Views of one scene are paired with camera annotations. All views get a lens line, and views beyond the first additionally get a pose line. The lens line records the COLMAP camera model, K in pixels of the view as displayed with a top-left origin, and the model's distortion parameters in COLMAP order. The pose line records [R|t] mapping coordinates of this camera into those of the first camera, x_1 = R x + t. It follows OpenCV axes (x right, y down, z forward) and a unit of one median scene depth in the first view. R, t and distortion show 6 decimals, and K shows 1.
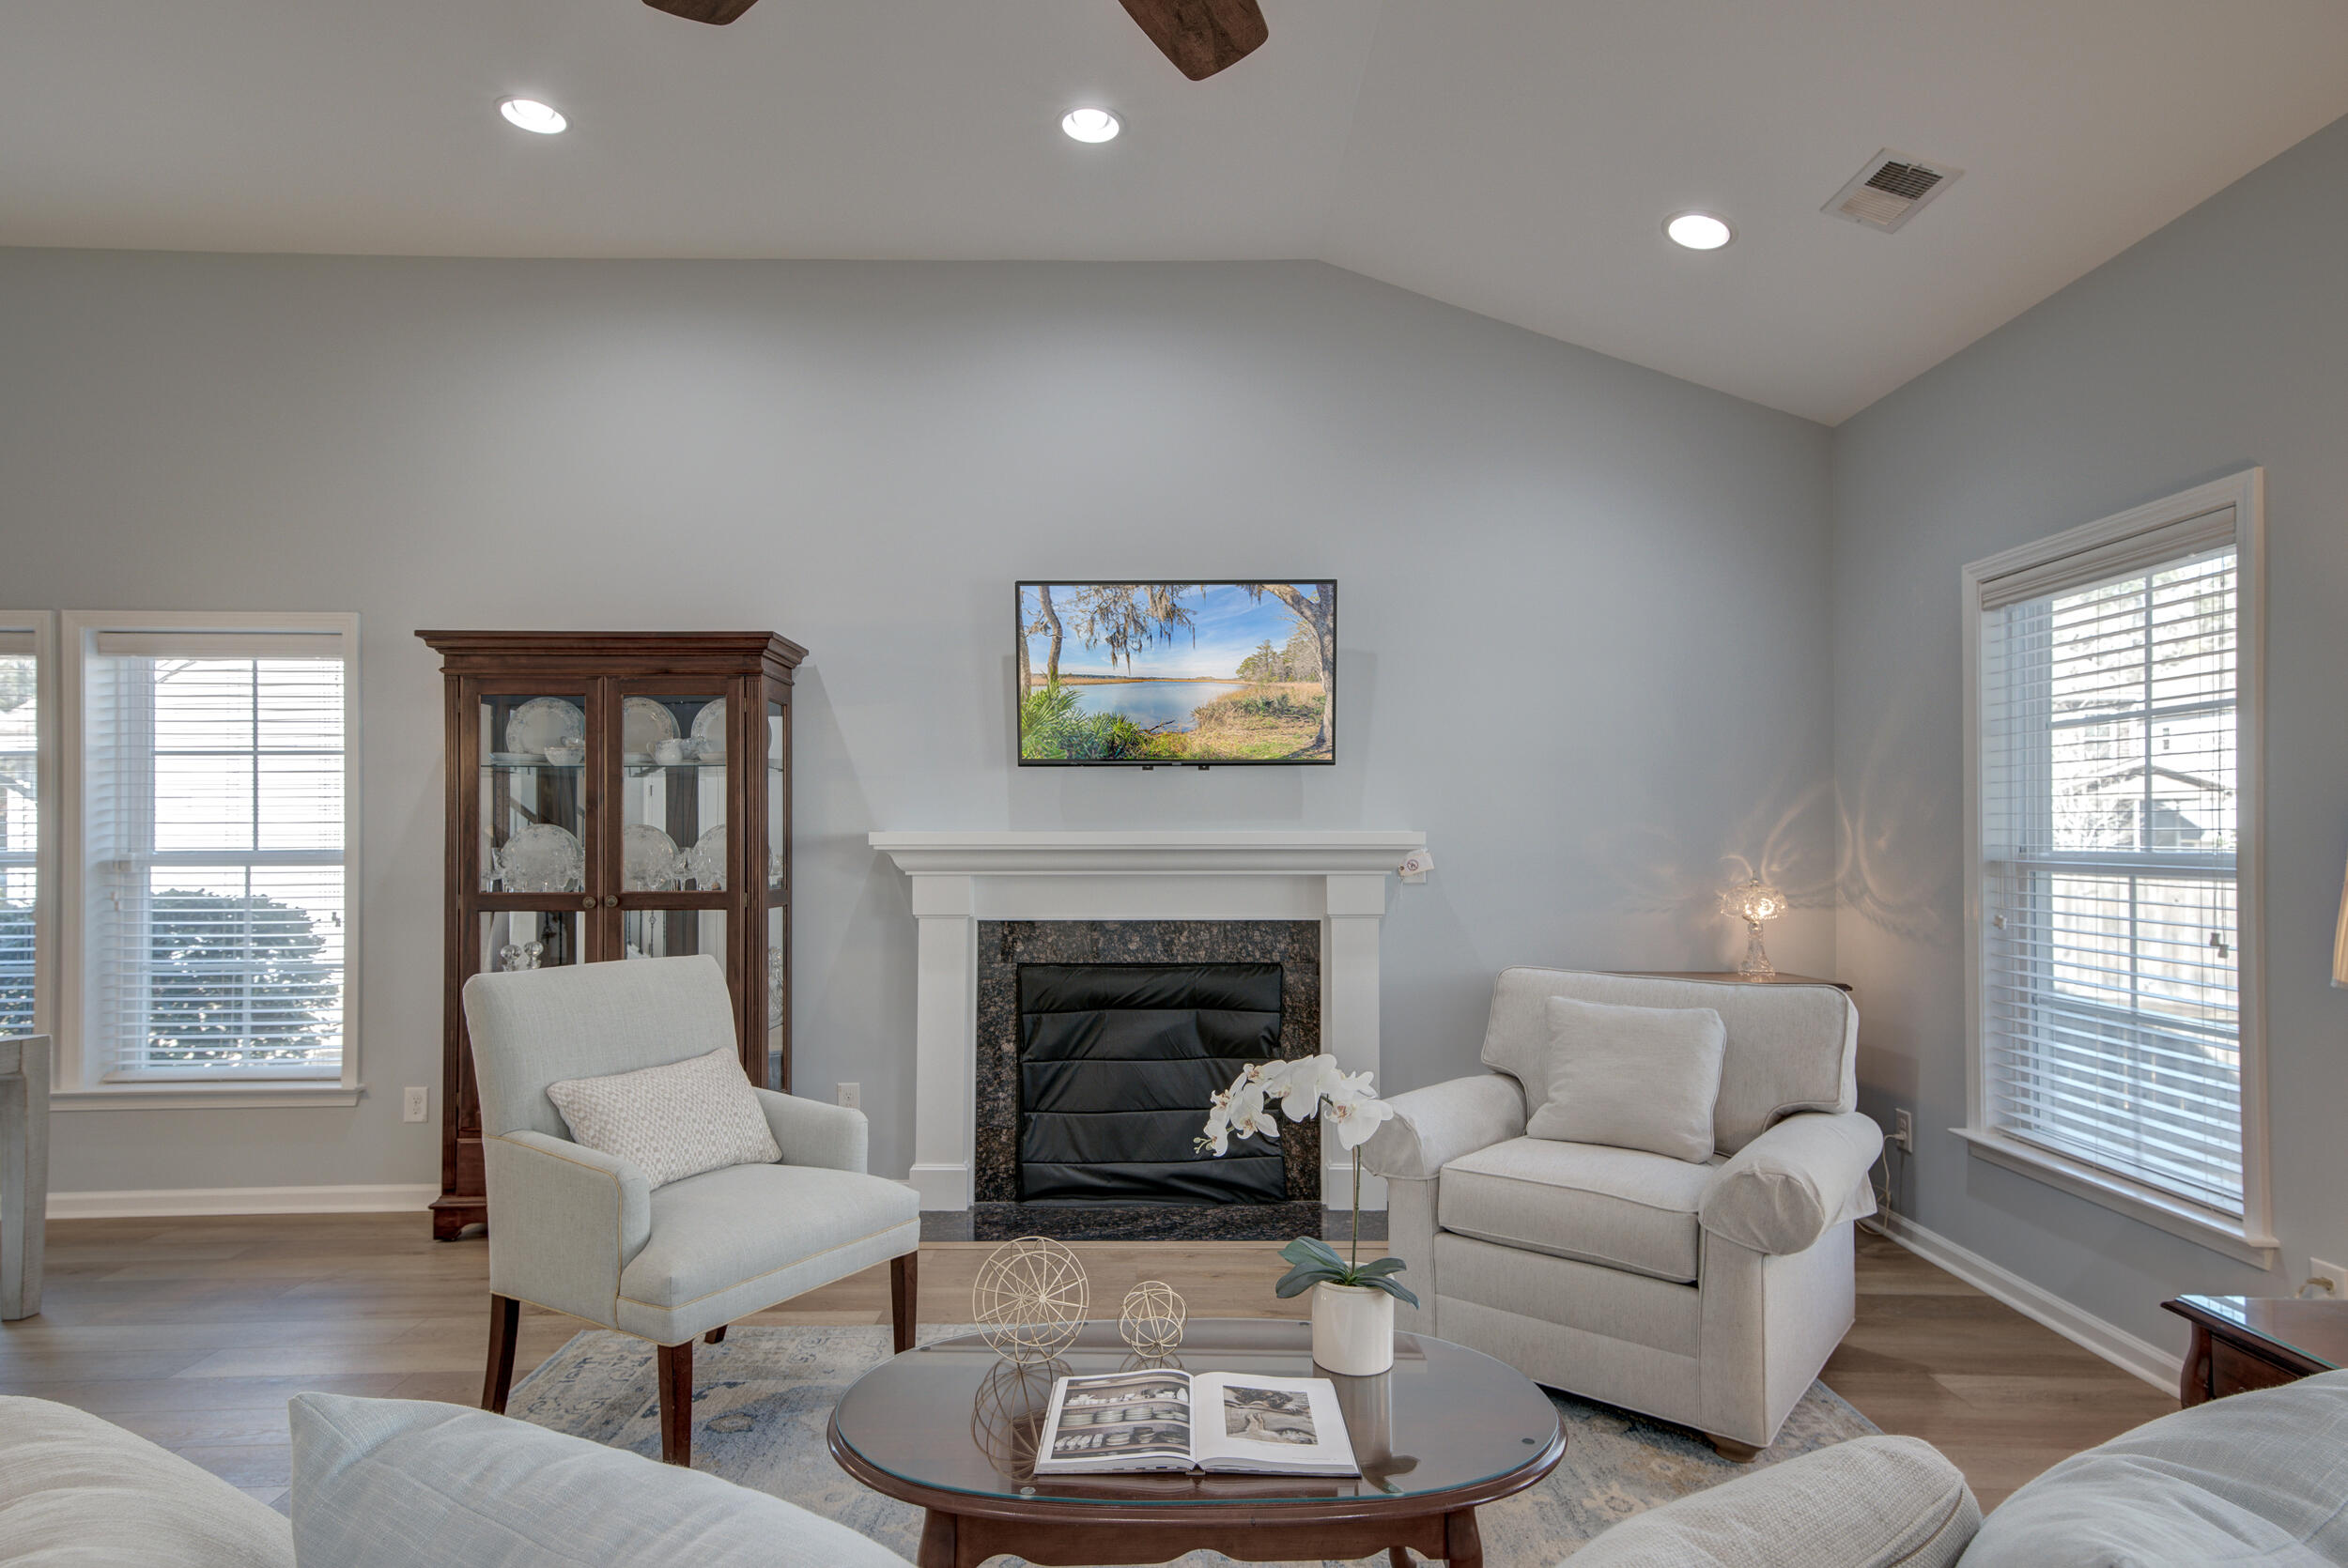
lens RADIAL K [[1268.9, 0, 1178.4], [0, 1268.9, 848.8], [0, 0, 1]] dist [0.031554, -0.000172]
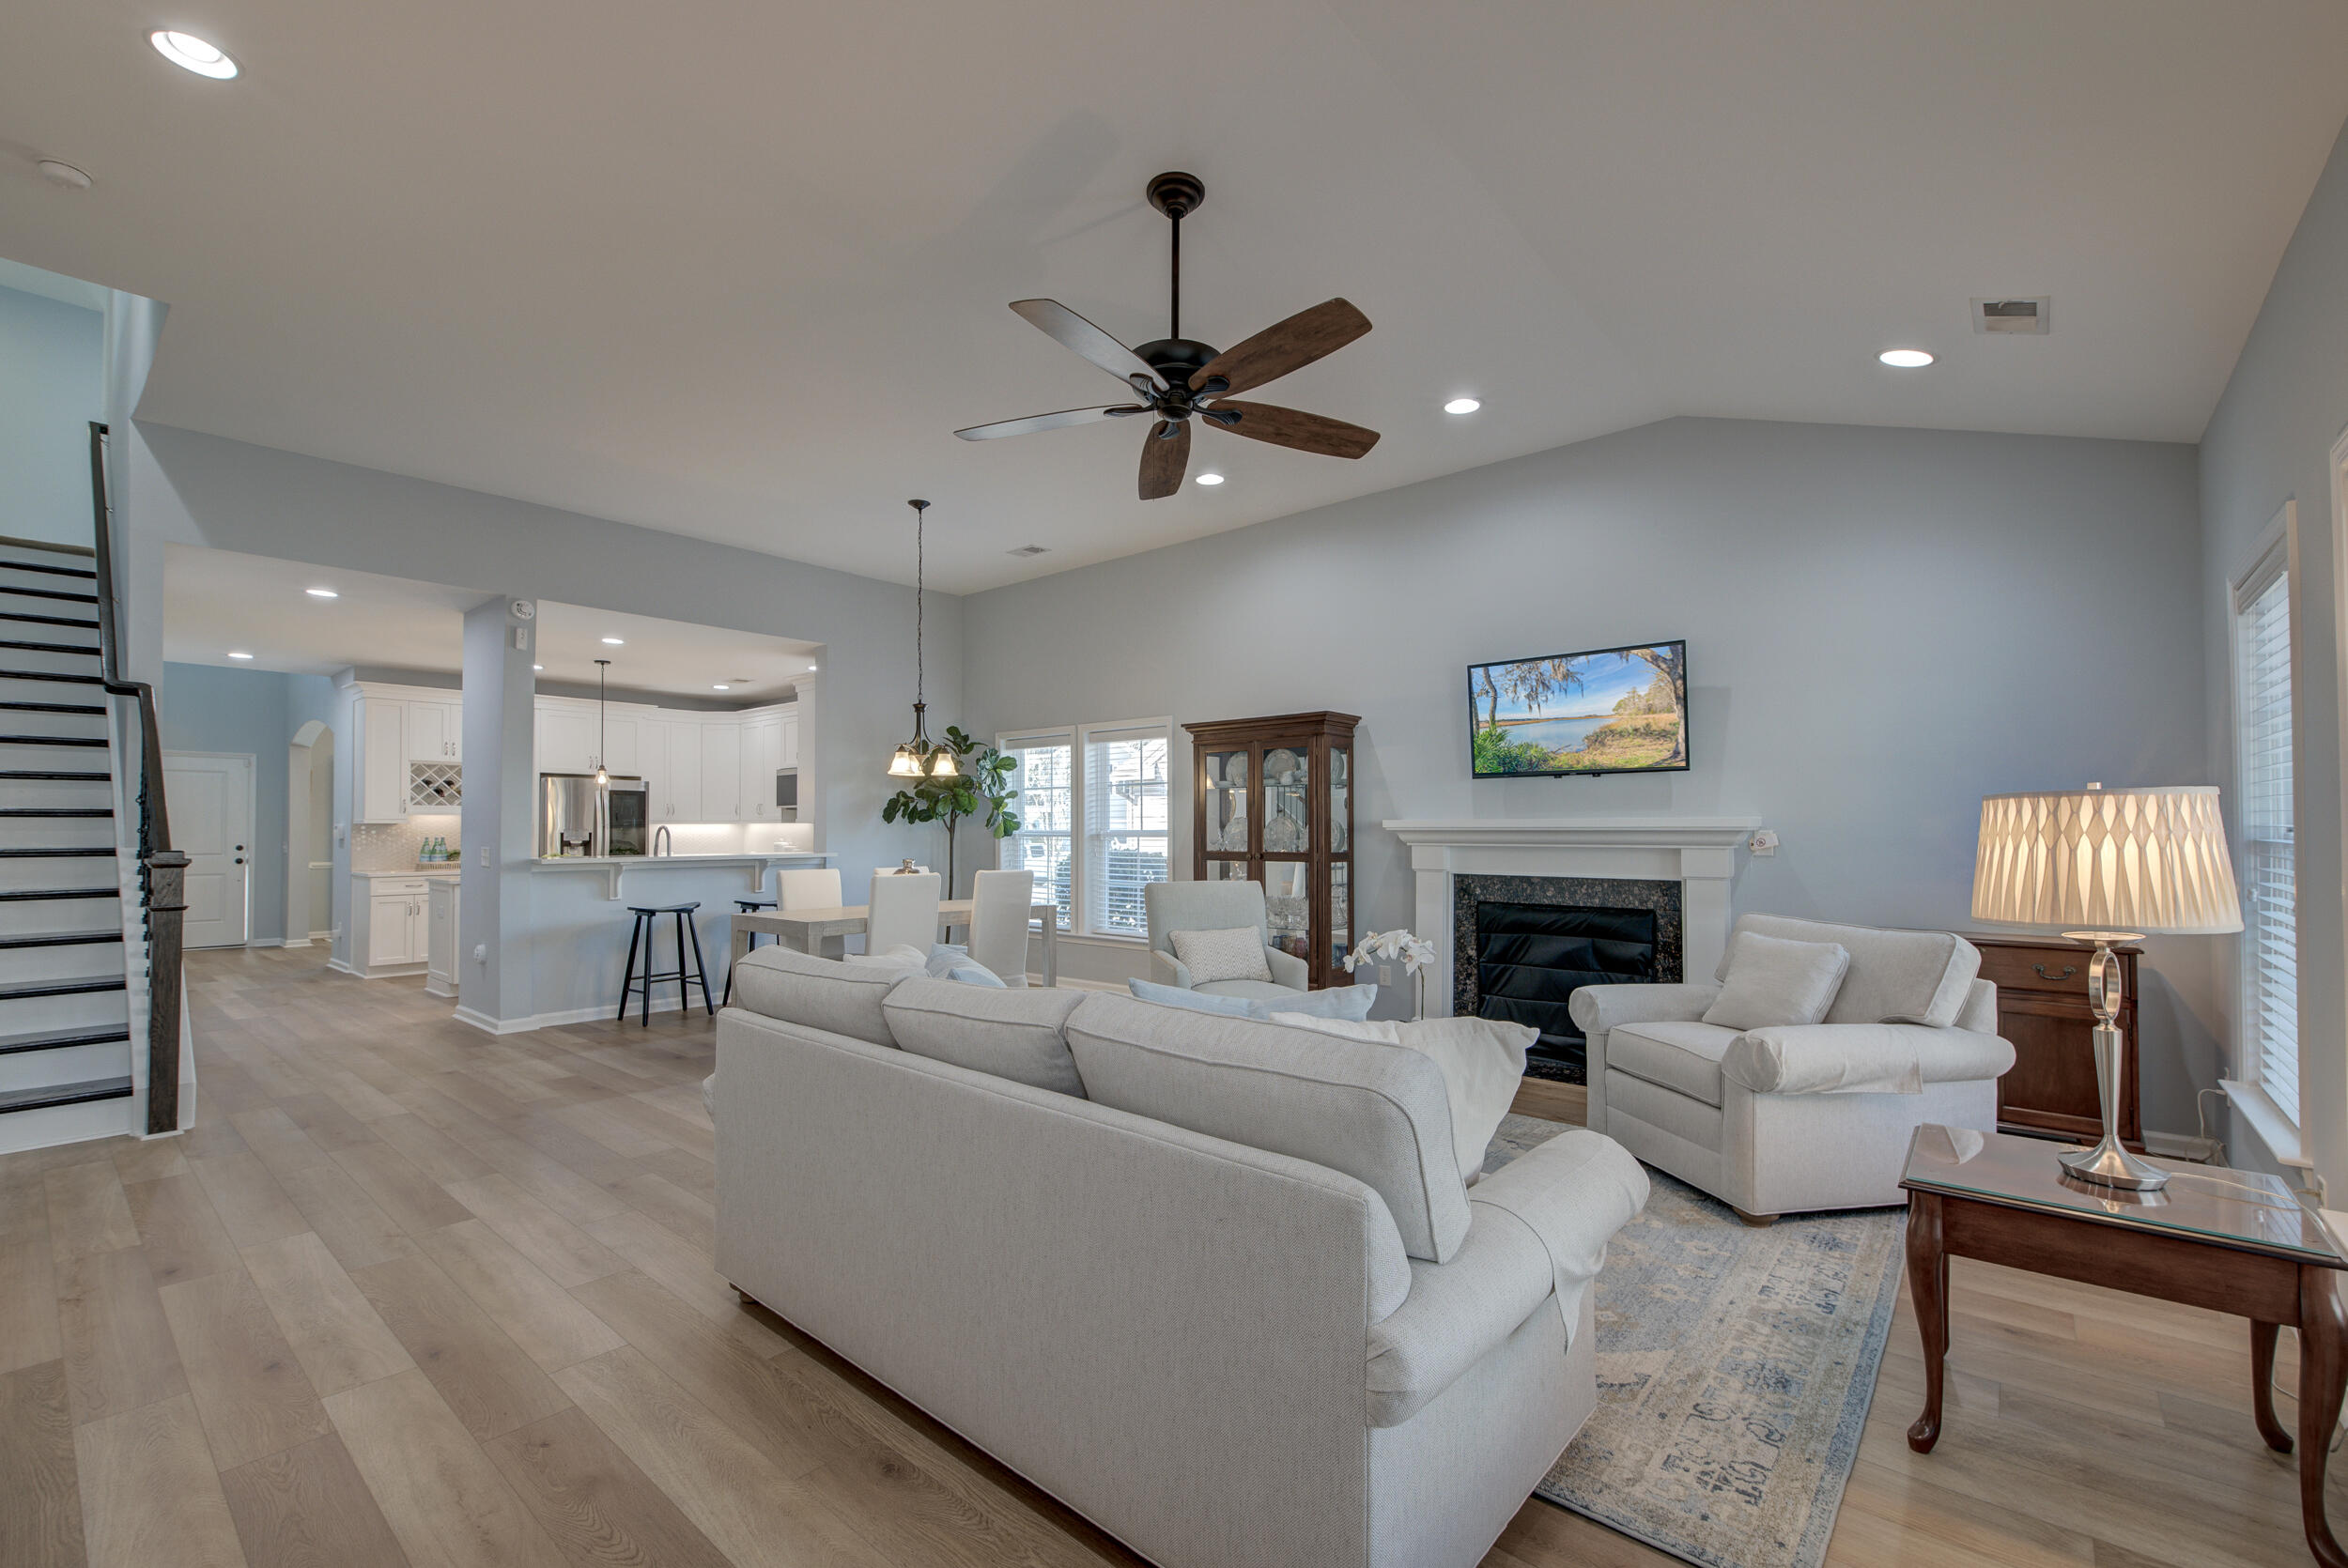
lens RADIAL K [[1001.3, 0, 1177.9], [0, 1001.3, 809.2], [0, 0, 1]] dist [0.014155, 0.000554]
pose [[0.758411, -0.013179, -0.651643, 0.422445], [-0.003895, 0.999686, -0.024751, 0.007172], [0.651765, 0.021310, 0.758122, -0.215613]]
